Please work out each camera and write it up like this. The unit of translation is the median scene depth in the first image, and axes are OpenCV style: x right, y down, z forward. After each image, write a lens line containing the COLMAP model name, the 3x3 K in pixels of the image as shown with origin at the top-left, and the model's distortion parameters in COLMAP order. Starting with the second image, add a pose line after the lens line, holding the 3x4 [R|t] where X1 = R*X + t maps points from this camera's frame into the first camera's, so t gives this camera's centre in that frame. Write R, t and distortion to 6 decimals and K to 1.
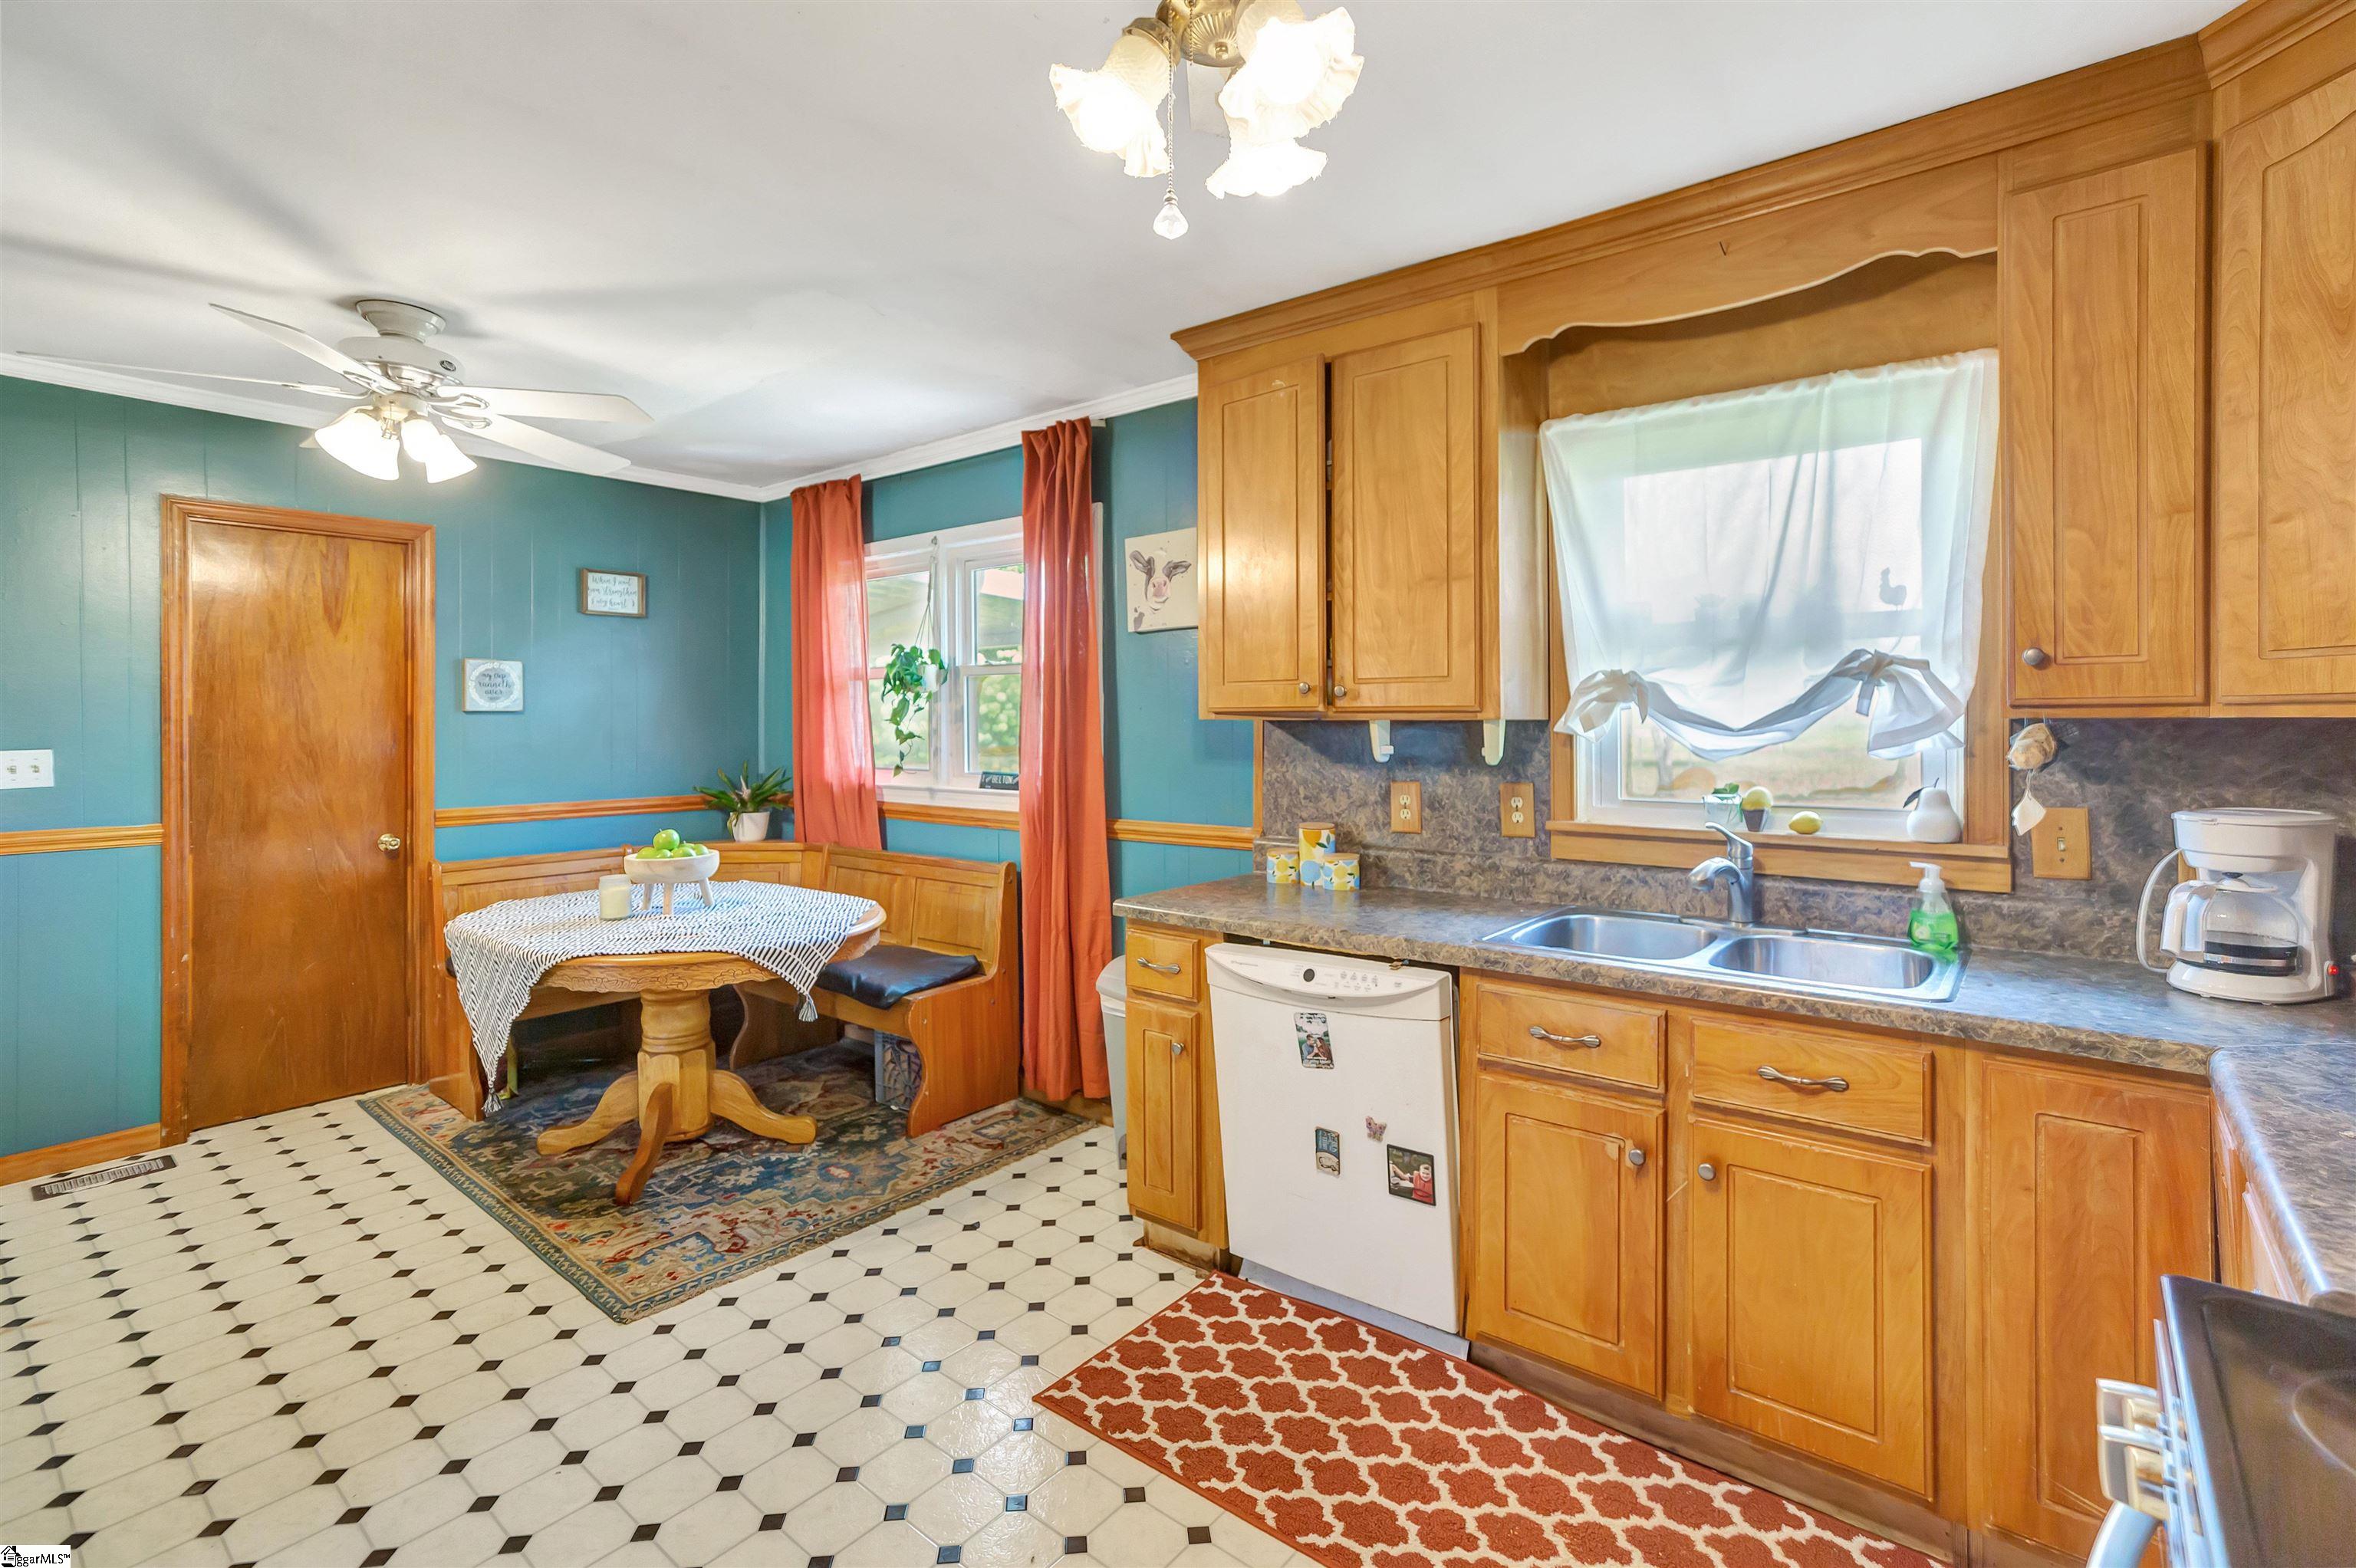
lens RADIAL K [[1082.3, 0, 1197.1], [0, 1082.3, 755.1], [0, 0, 1]] dist [-0.046104, 0.027816]
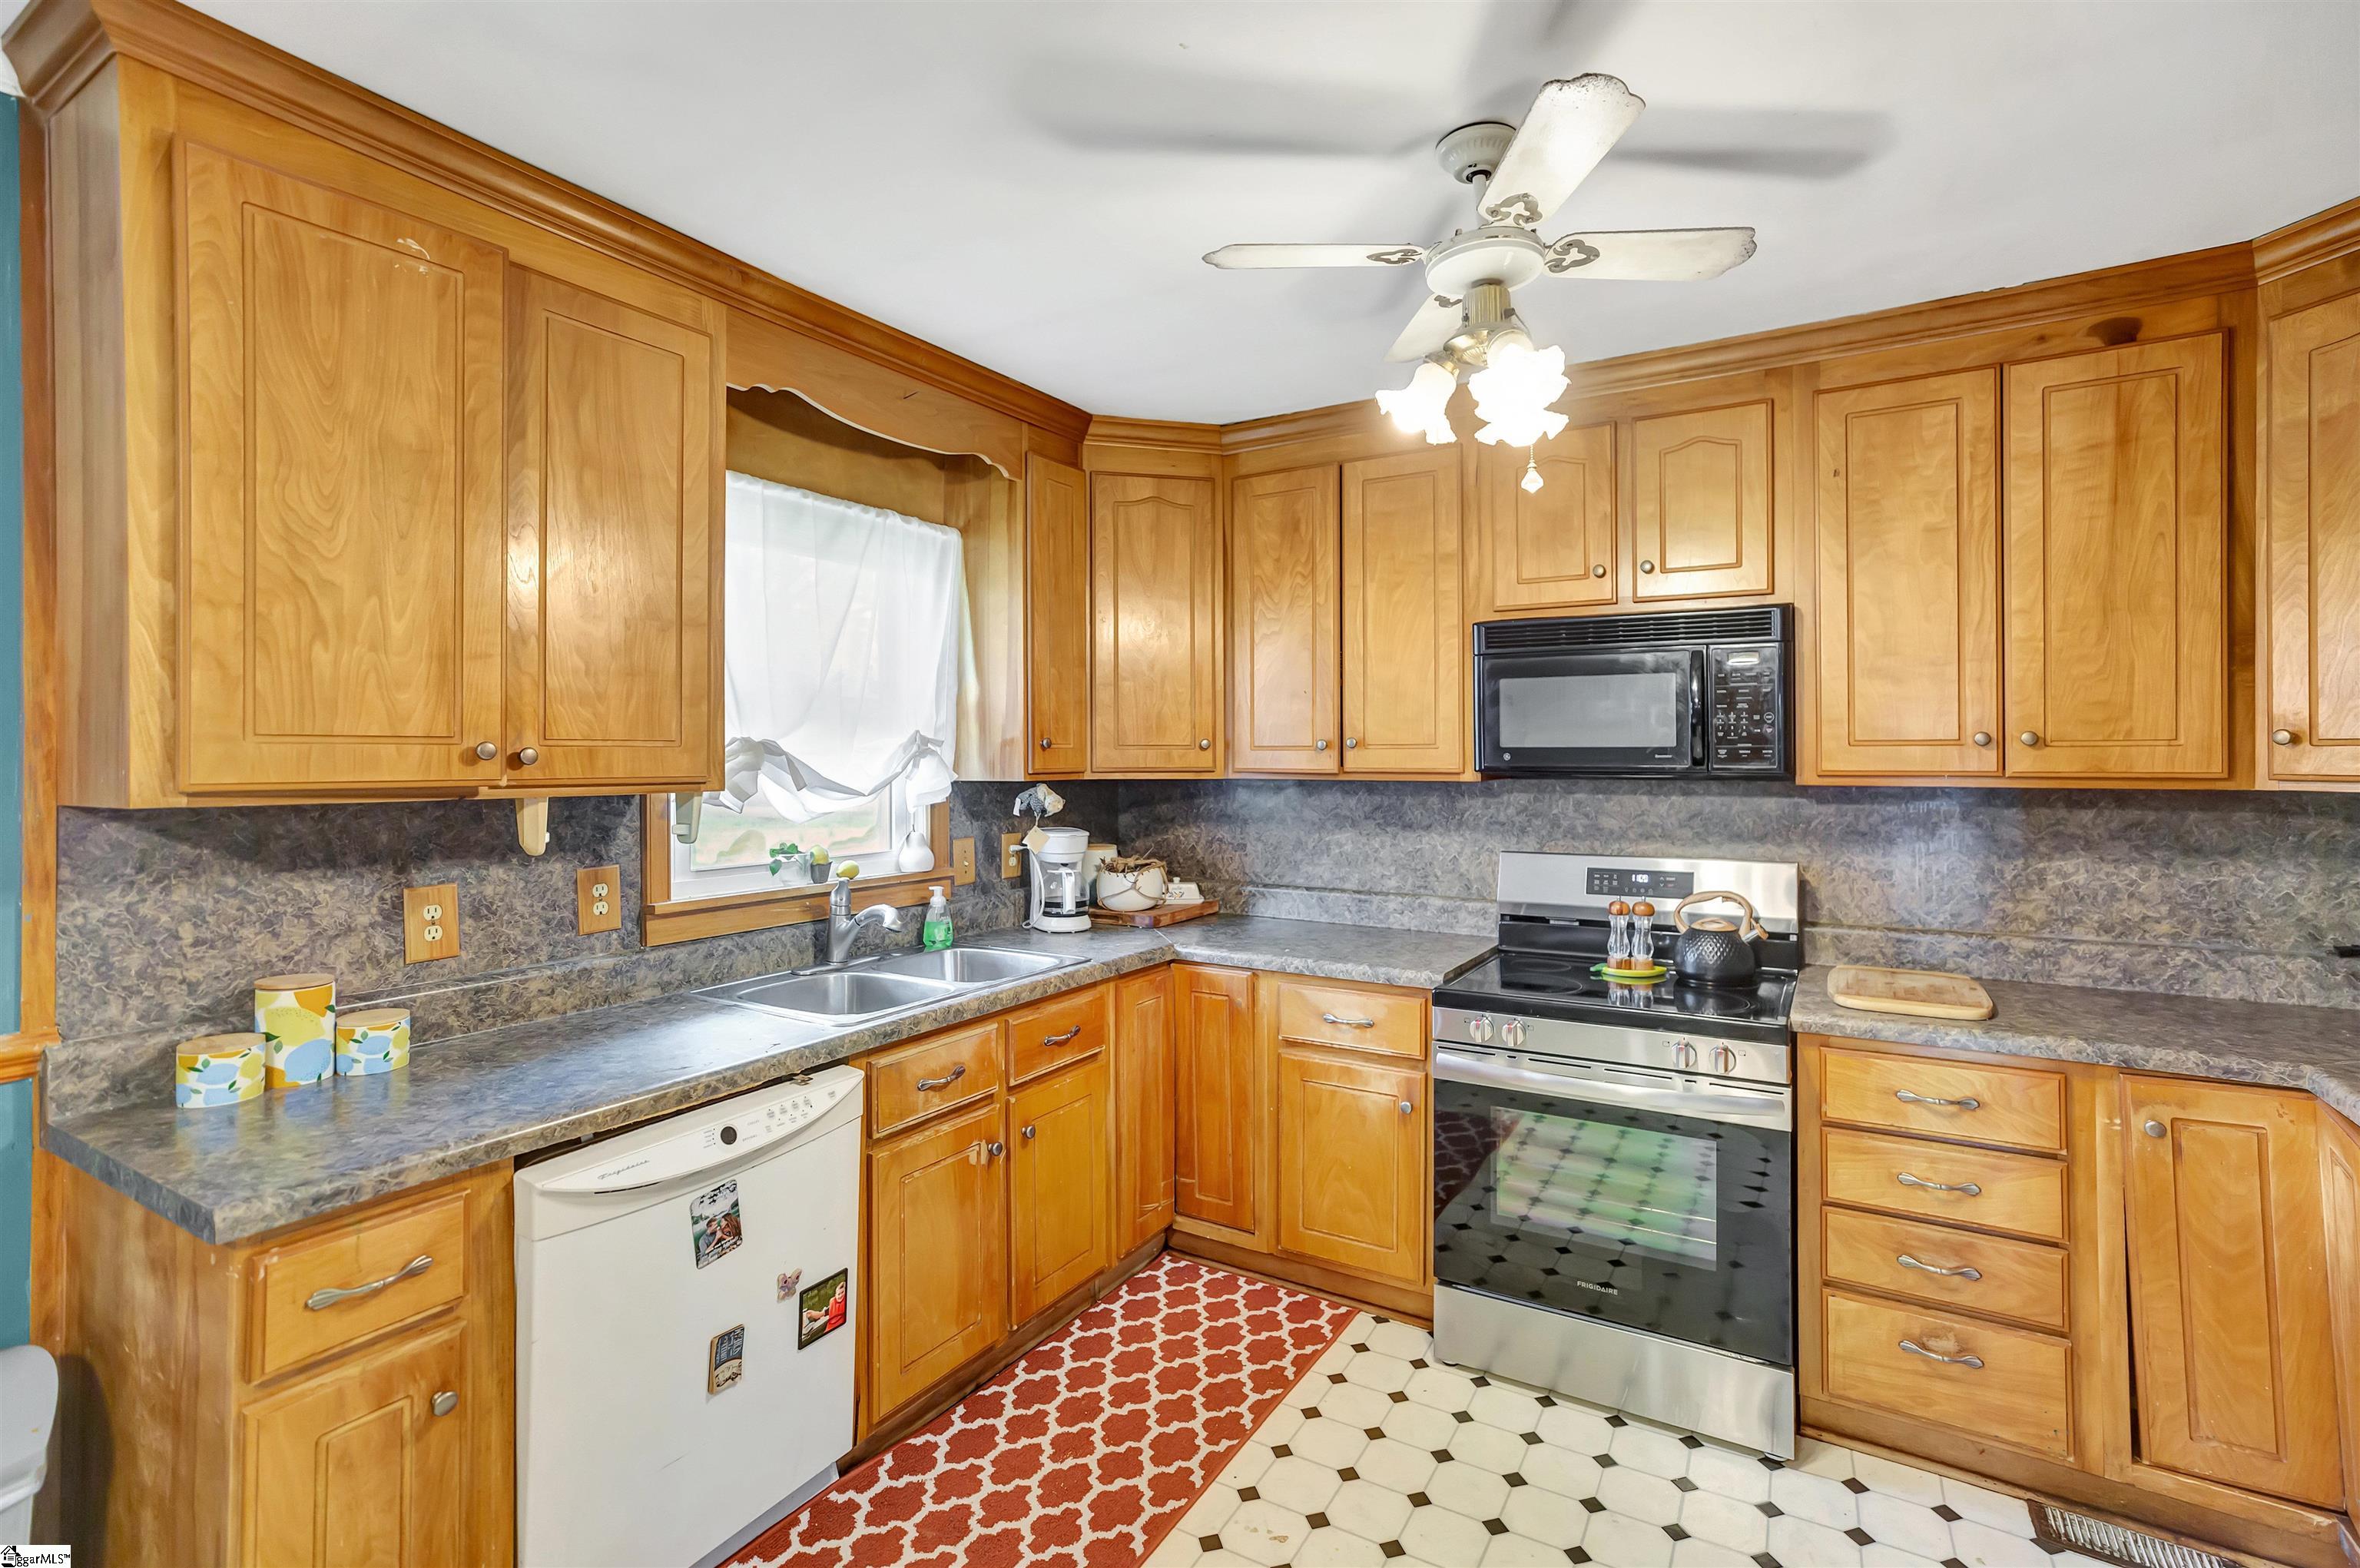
lens RADIAL K [[1084.2, 0, 1199.1], [0, 1084.2, 755.0], [0, 0, 1]] dist [-0.046104, 0.027816]
pose [[-0.138205, 0.001988, 0.990402, -0.681121], [0.034071, 0.999416, 0.002749, -0.054478], [-0.989817, 0.034124, -0.138192, 0.755580]]
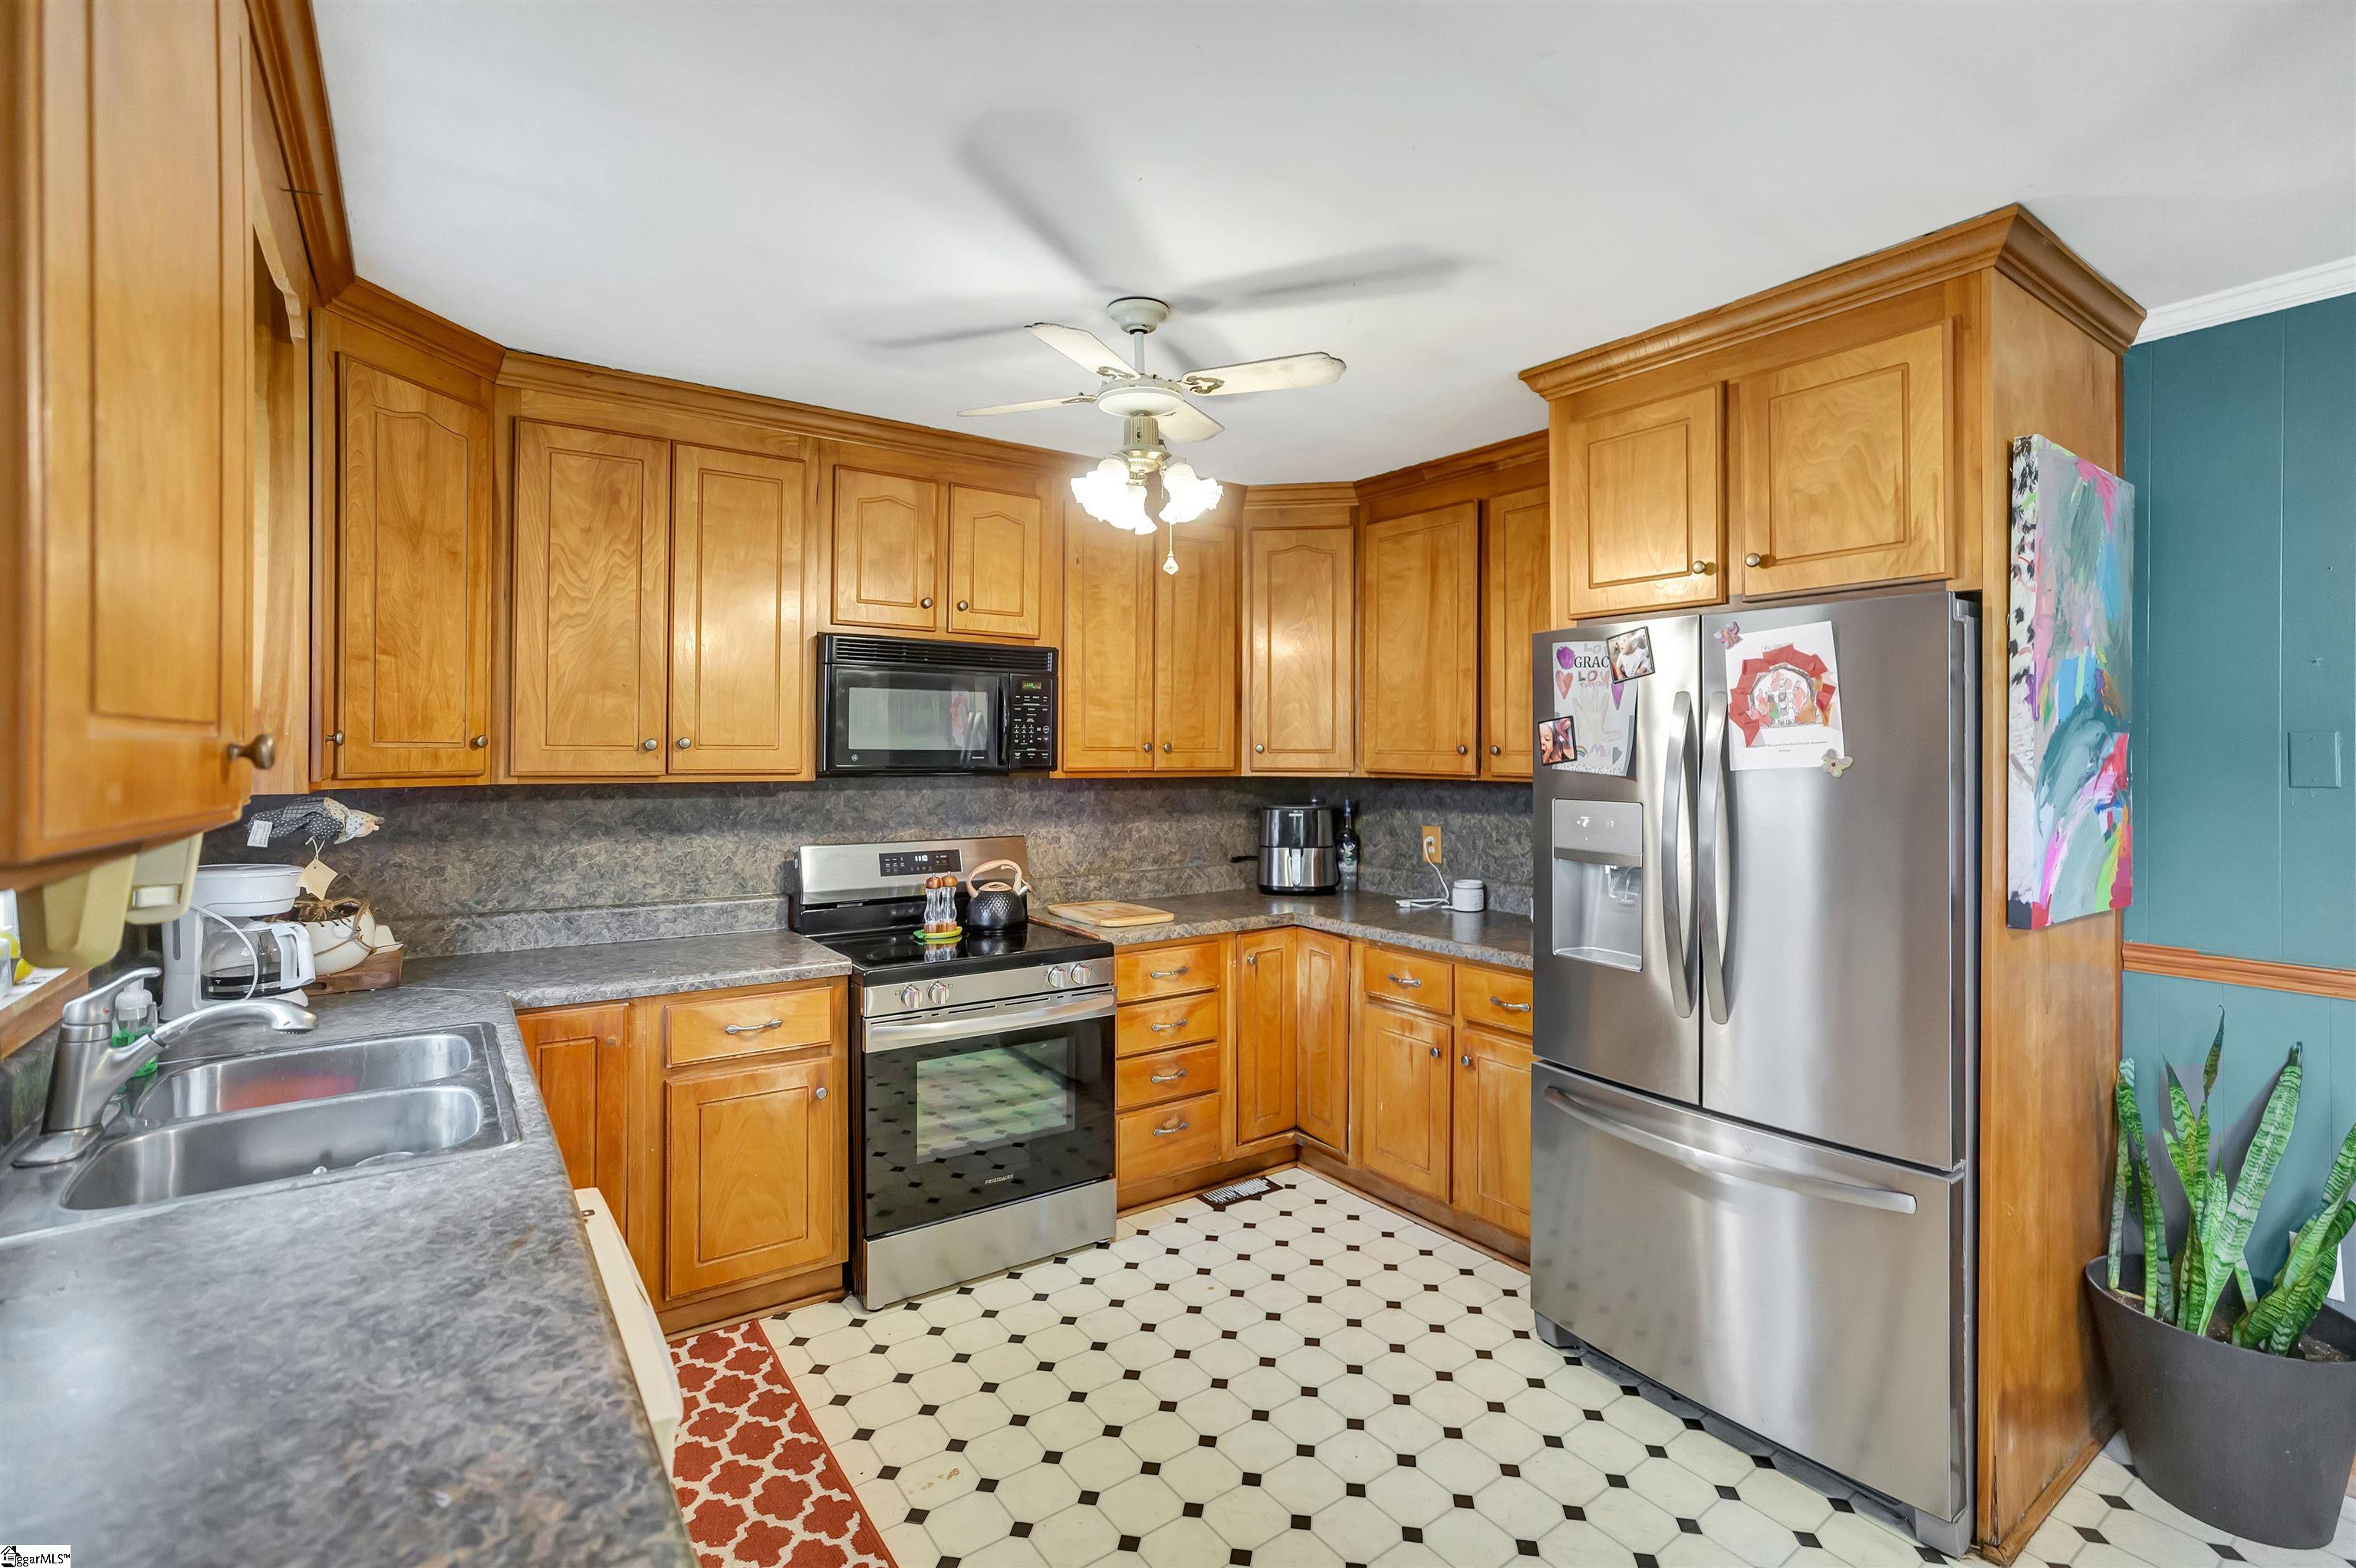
lens RADIAL K [[1082.3, 0, 1197.1], [0, 1082.3, 755.1], [0, 0, 1]] dist [-0.046104, 0.027816]
pose [[-0.965755, -0.002606, 0.259444, -0.295597], [0.006015, 0.999456, 0.032429, -0.081128], [-0.259387, 0.032879, -0.965214, 1.410815]]
